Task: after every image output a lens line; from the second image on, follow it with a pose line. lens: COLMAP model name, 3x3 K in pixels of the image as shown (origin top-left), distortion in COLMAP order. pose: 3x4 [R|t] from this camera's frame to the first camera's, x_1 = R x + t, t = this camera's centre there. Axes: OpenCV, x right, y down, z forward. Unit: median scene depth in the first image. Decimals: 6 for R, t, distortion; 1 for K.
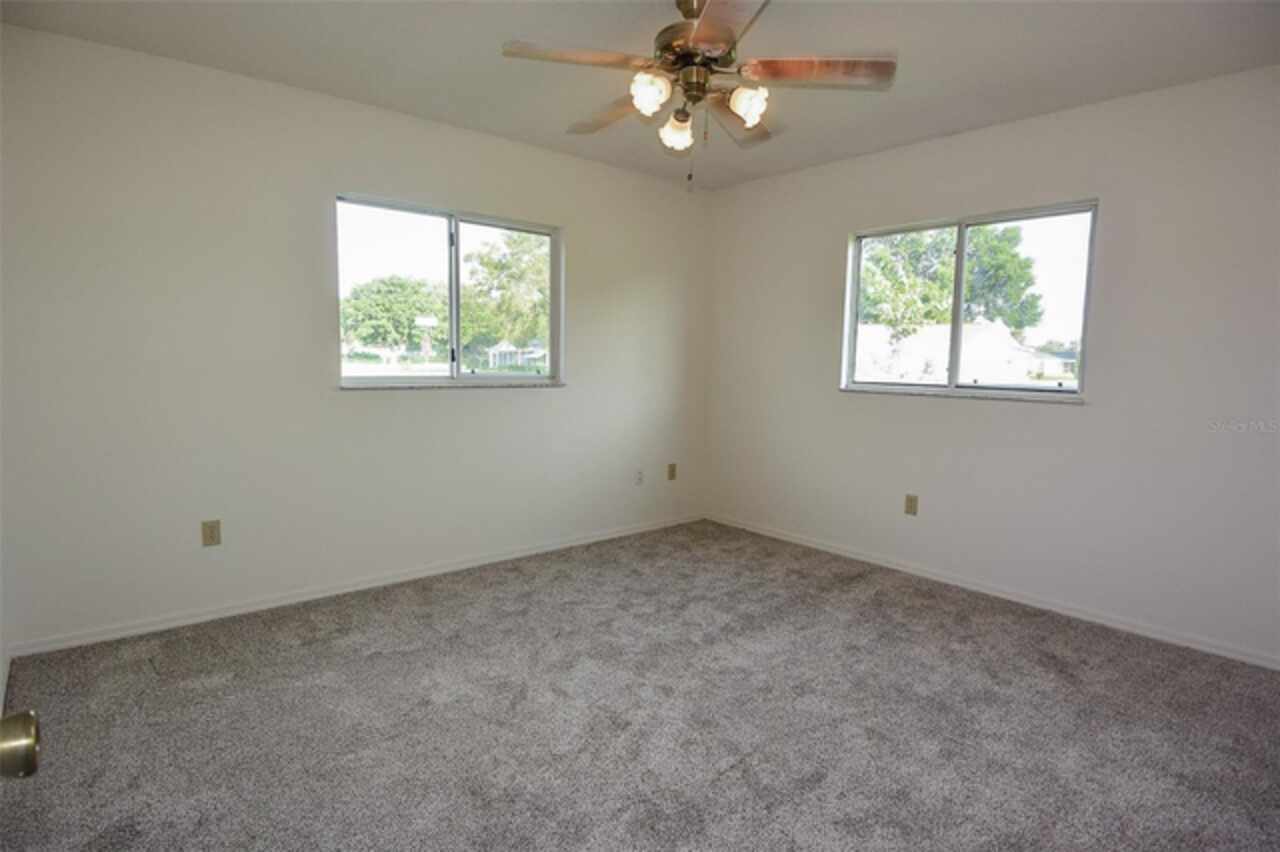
lens RADIAL K [[684.6, 0, 640.0], [0, 684.6, 426.0], [0, 0, 1]] dist [0.001308, -0.030121]
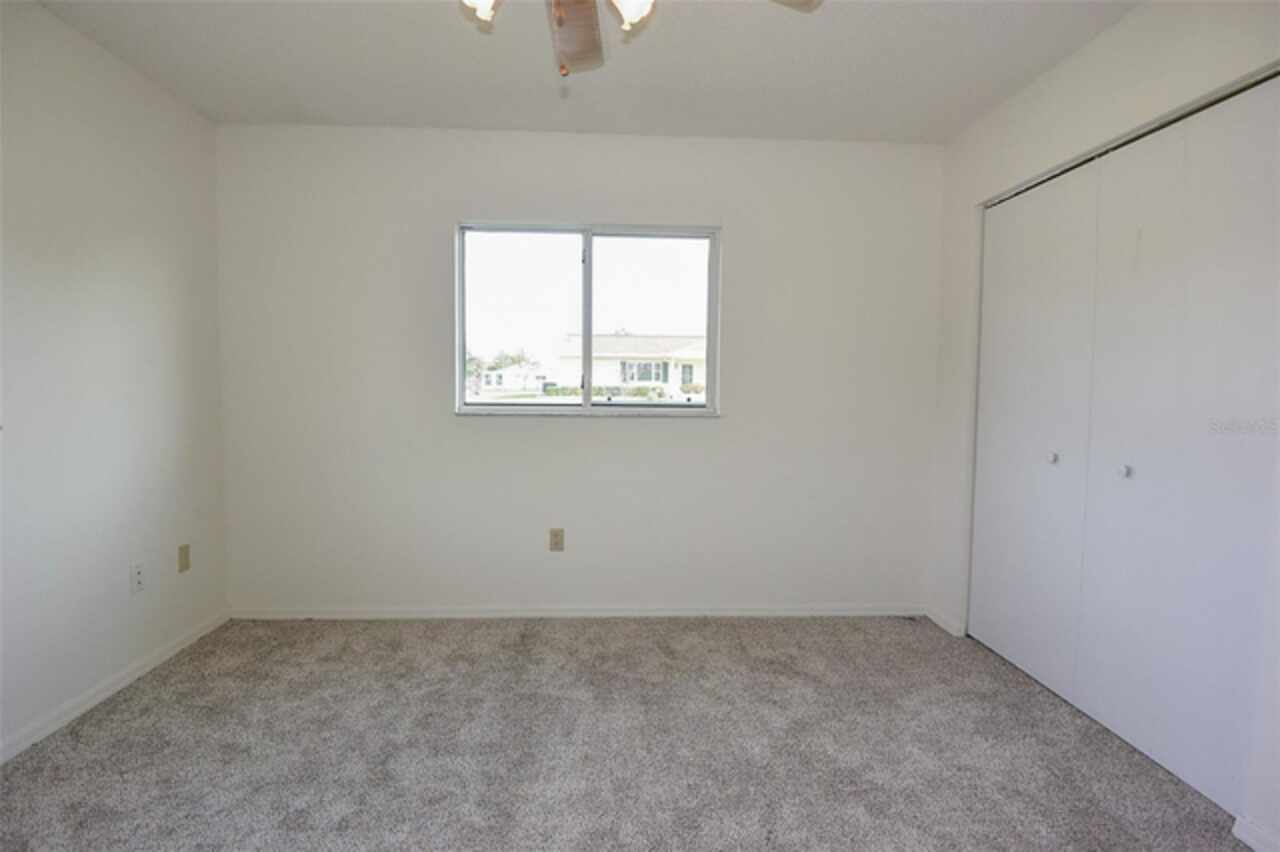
lens RADIAL K [[684.6, 0, 640.0], [0, 684.6, 426.0], [0, 0, 1]] dist [0.001308, -0.030121]
pose [[0.600323, -0.060329, 0.797479, -0.251794], [0.078560, 0.996777, 0.016267, -0.040297], [-0.795890, 0.052885, 0.603127, 0.393705]]
